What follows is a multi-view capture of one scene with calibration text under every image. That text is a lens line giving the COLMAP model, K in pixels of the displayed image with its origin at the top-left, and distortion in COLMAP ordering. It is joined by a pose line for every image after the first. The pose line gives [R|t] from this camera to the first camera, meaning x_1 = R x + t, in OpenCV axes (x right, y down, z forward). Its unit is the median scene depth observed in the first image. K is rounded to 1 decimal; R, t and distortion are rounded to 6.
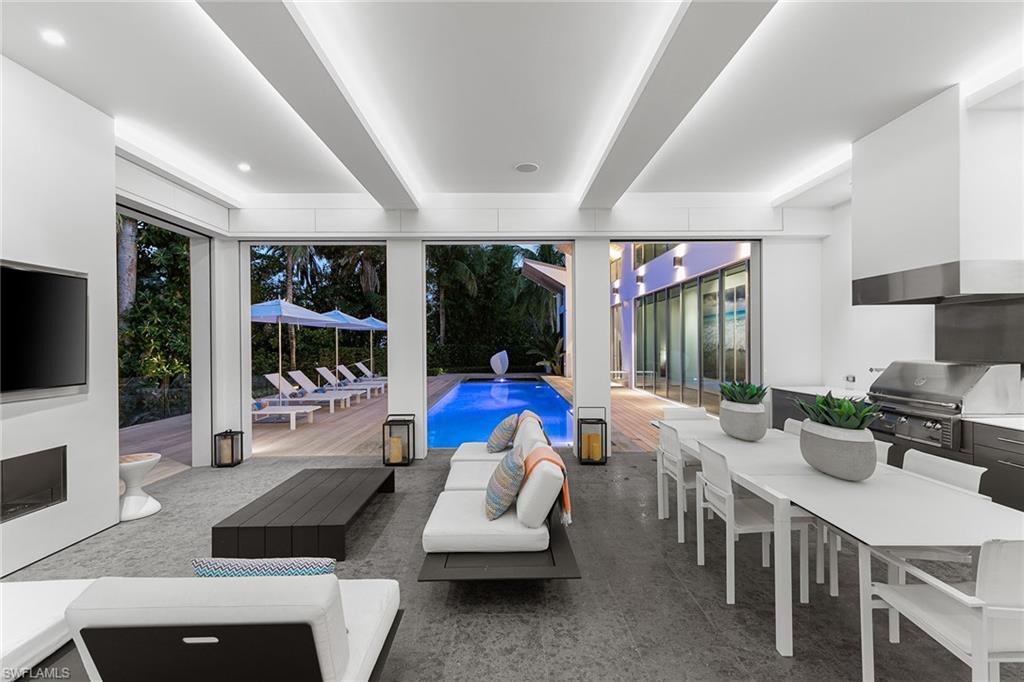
lens RADIAL K [[463.2, 0, 512.0], [0, 463.2, 341.0], [0, 0, 1]] dist [-0.000596, 0.000062]
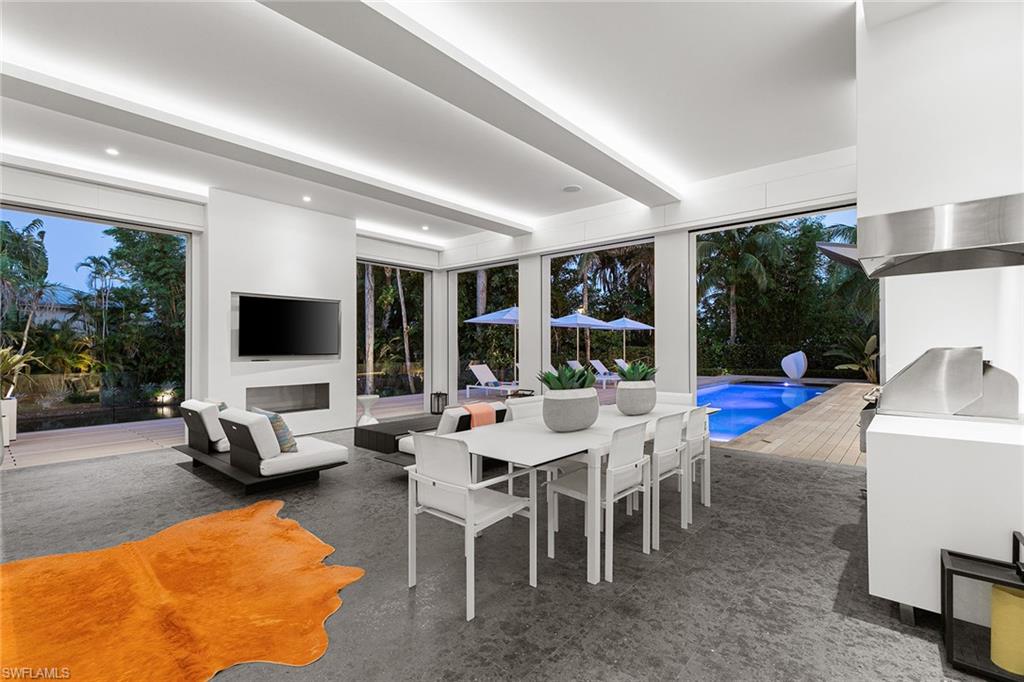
lens RADIAL K [[460.0, 0, 512.0], [0, 460.0, 341.0], [0, 0, 1]] dist [0.018500, 0.000056]
pose [[0.748394, -0.001991, -0.663252, 0.184099], [-0.001276, 0.999989, -0.004442, 0.007645], [0.663254, 0.004171, 0.748383, -0.002965]]
